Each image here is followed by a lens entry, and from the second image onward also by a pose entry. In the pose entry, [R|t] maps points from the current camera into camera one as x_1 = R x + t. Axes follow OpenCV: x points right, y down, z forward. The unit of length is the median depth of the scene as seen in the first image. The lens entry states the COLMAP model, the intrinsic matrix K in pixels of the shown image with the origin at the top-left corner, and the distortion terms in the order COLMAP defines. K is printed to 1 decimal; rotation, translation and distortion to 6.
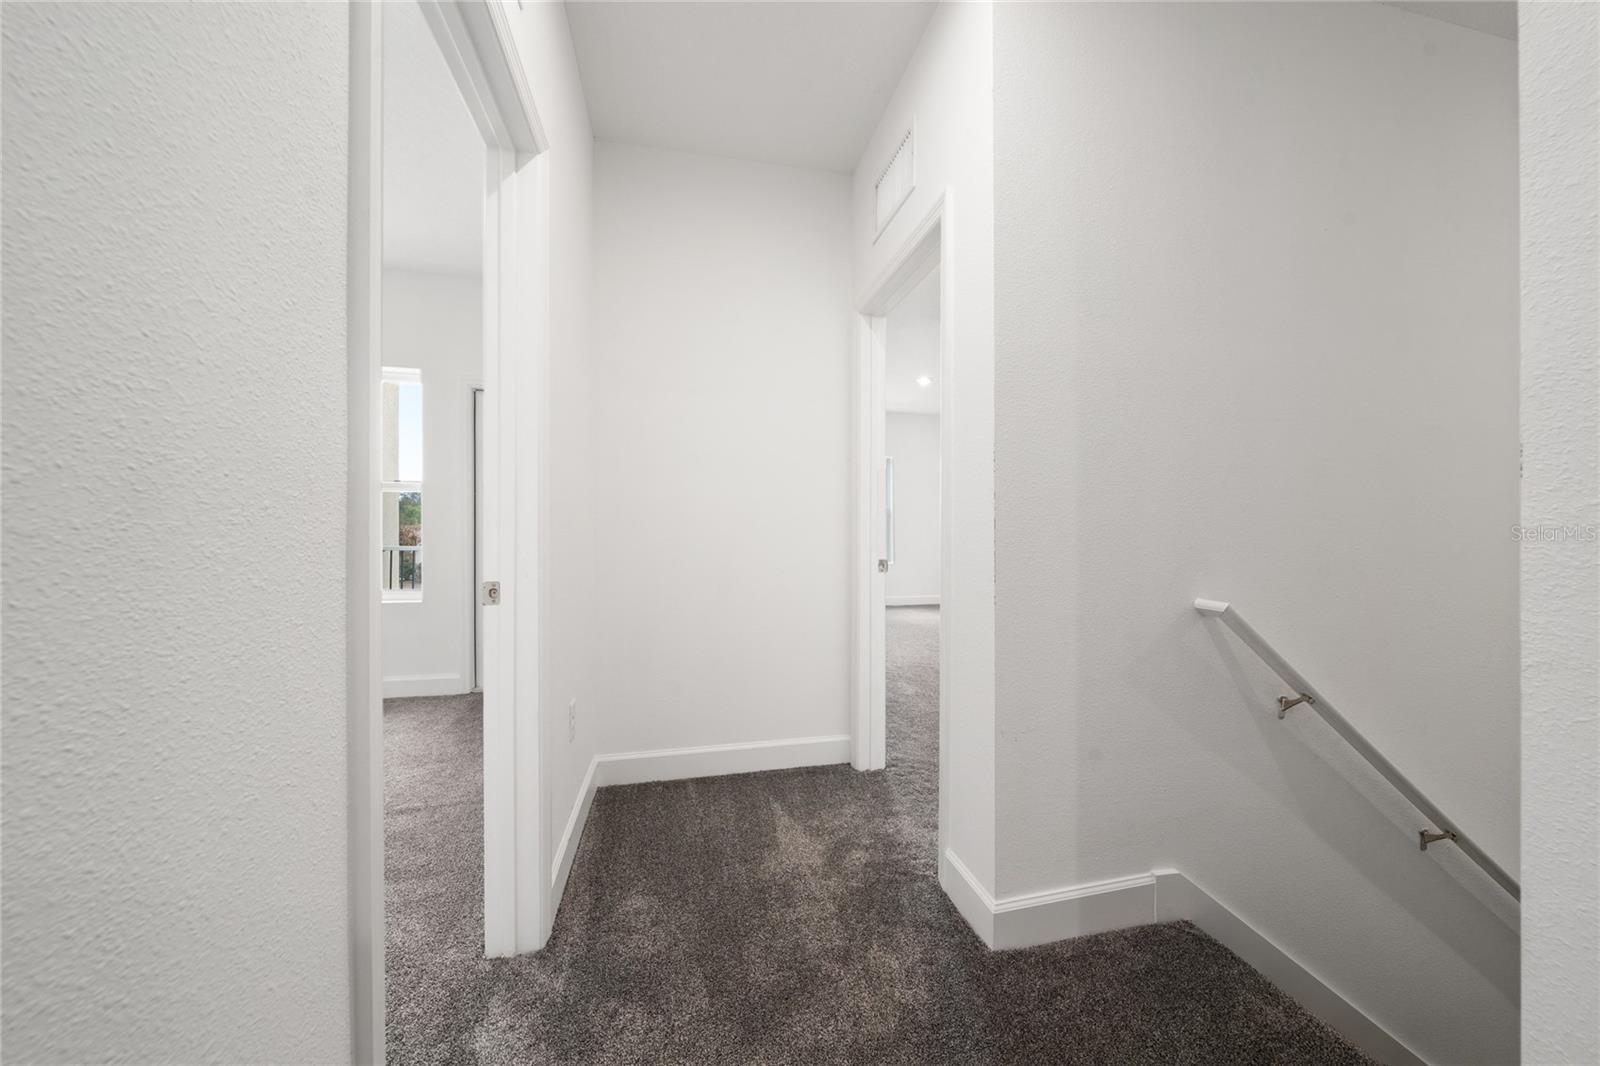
lens RADIAL K [[548.0, 0, 801.0], [0, 548.0, 530.9], [0, 0, 1]] dist [0.000486, 0.000029]
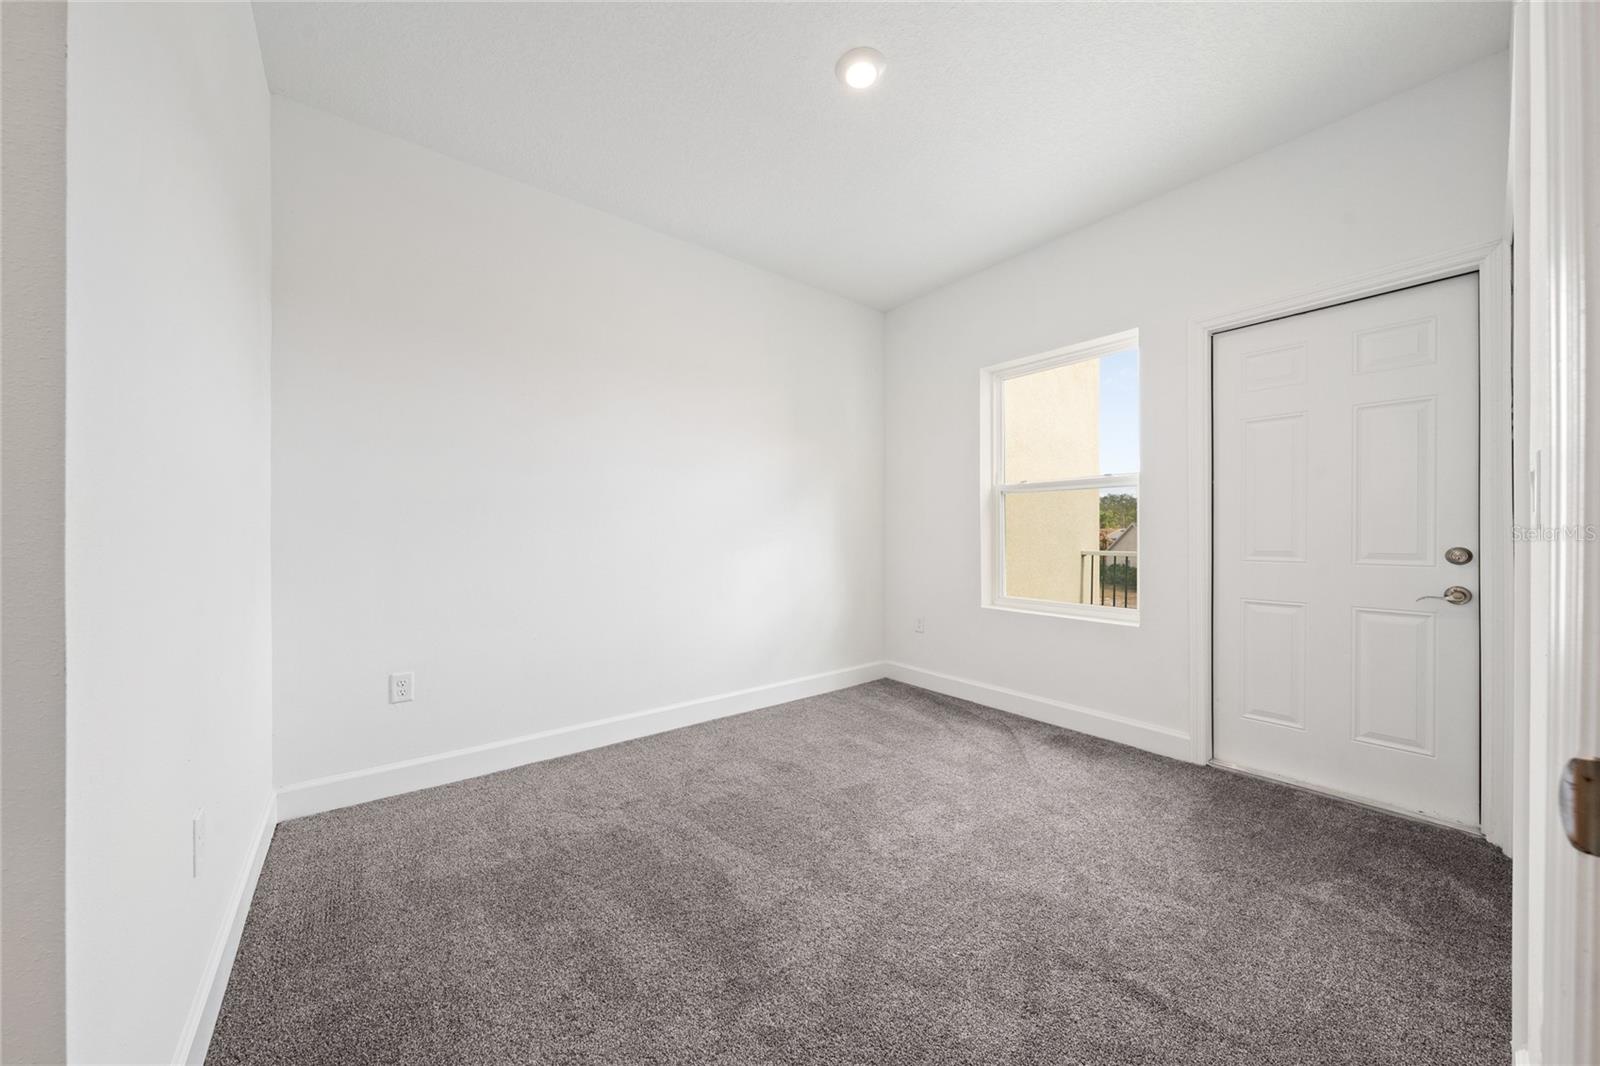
lens RADIAL K [[548.0, 0, 797.1], [0, 548.0, 533.9], [0, 0, 1]] dist [0.000486, 0.000029]
pose [[0.428553, 0.005090, -0.903502, -0.203419], [-0.009405, 0.999955, 0.001172, 0.002993], [0.903467, 0.007995, 0.428582, 0.234275]]
